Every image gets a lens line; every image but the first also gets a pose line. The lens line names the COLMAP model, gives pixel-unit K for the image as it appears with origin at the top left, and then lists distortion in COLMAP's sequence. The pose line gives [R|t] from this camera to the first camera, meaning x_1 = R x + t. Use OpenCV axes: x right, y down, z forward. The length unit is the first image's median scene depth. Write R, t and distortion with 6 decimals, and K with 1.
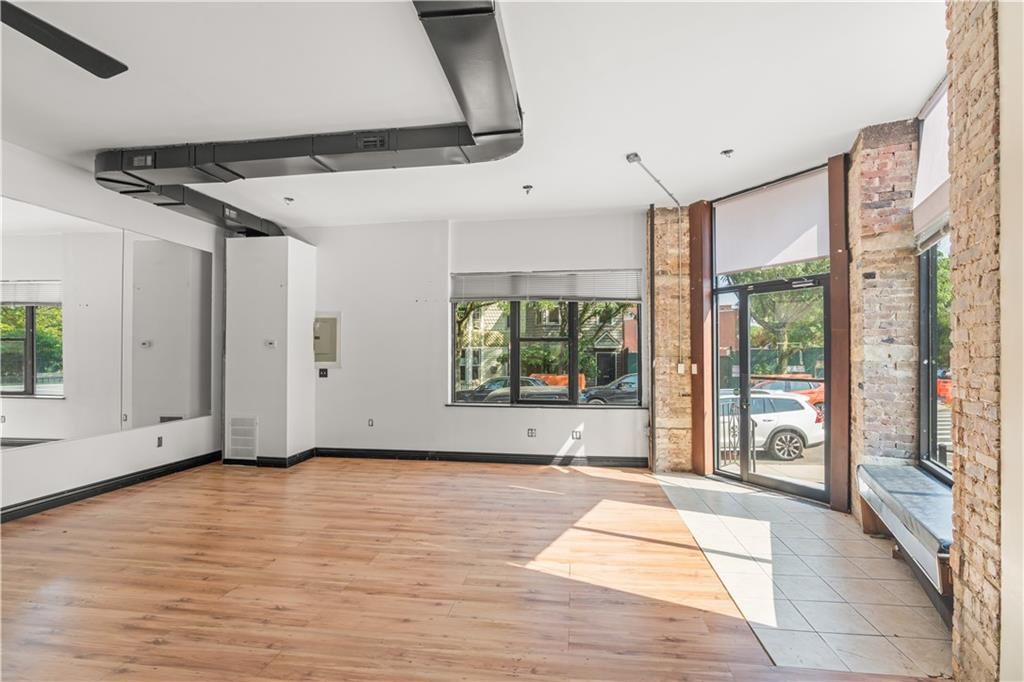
lens RADIAL K [[473.1, 0, 519.8], [0, 473.1, 344.2], [0, 0, 1]] dist [-0.004345, -0.000348]
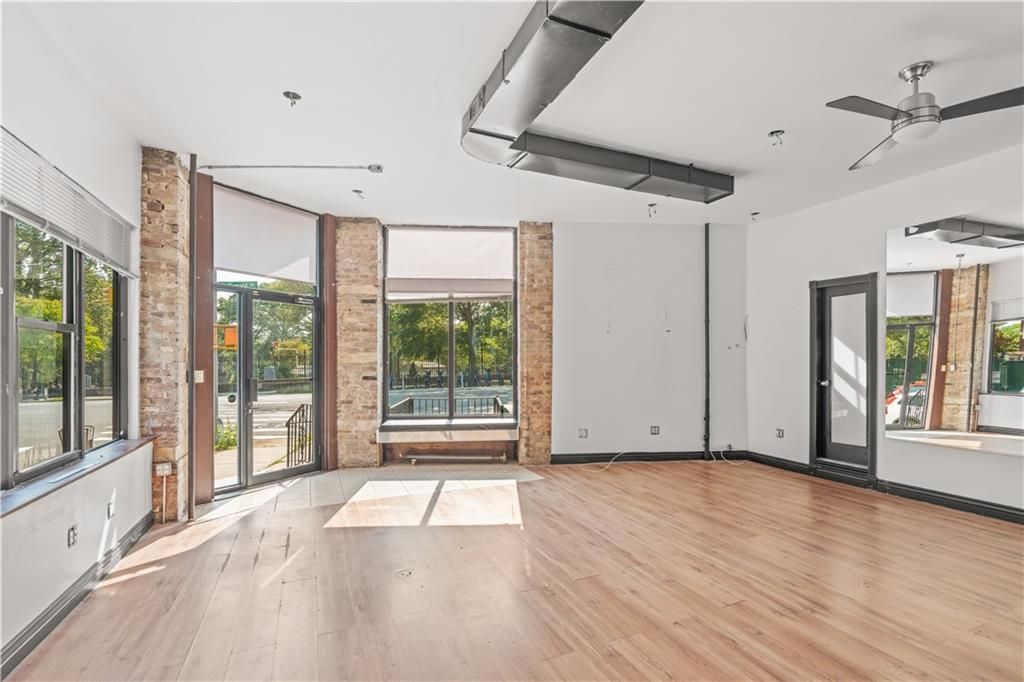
lens RADIAL K [[473.1, 0, 519.8], [0, 473.1, 344.2], [0, 0, 1]] dist [-0.004345, -0.000348]
pose [[-0.515279, 0.029304, 0.856522, -1.056992], [-0.015802, 0.998921, -0.043682, 0.042271], [-0.856877, -0.036043, -0.514259, 1.623139]]
